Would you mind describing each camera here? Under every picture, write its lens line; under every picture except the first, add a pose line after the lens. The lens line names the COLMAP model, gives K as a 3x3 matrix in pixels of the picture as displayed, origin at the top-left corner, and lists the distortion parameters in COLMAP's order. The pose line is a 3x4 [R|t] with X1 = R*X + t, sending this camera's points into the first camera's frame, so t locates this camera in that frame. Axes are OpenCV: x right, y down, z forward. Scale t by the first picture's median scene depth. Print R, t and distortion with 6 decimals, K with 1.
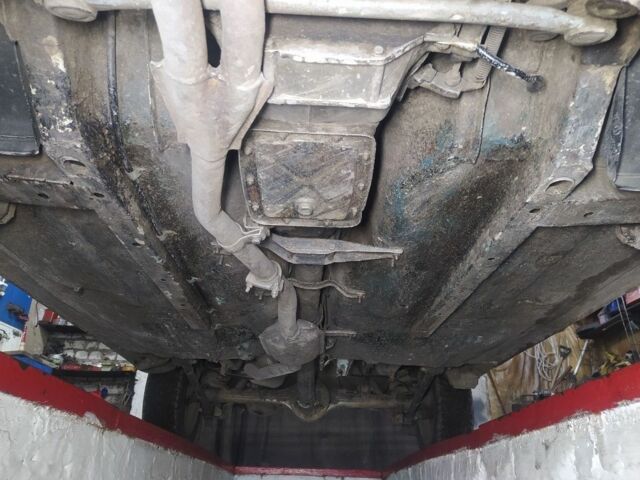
lens RADIAL K [[483.6, 0, 320.3], [0, 483.6, 239.3], [0, 0, 1]] dist [0.041309, -0.027582]
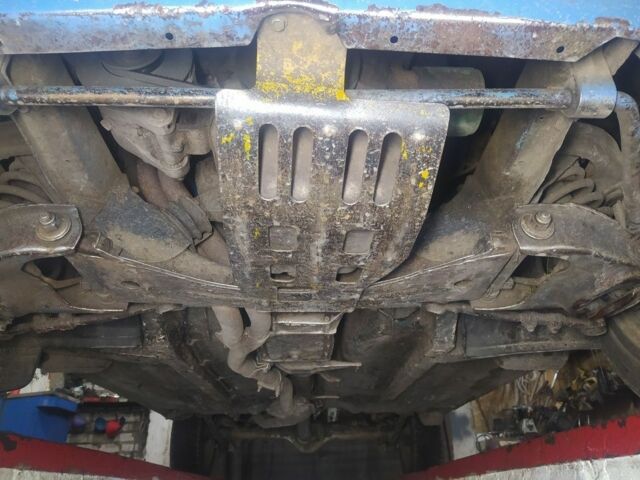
lens RADIAL K [[483.6, 0, 319.9], [0, 483.6, 240.7], [0, 0, 1]] dist [0.041309, -0.027582]
pose [[0.999400, -0.034279, 0.004958, 0.019232], [0.034308, 0.999394, -0.005835, -0.147367], [-0.004755, 0.006002, 0.999971, -0.212186]]
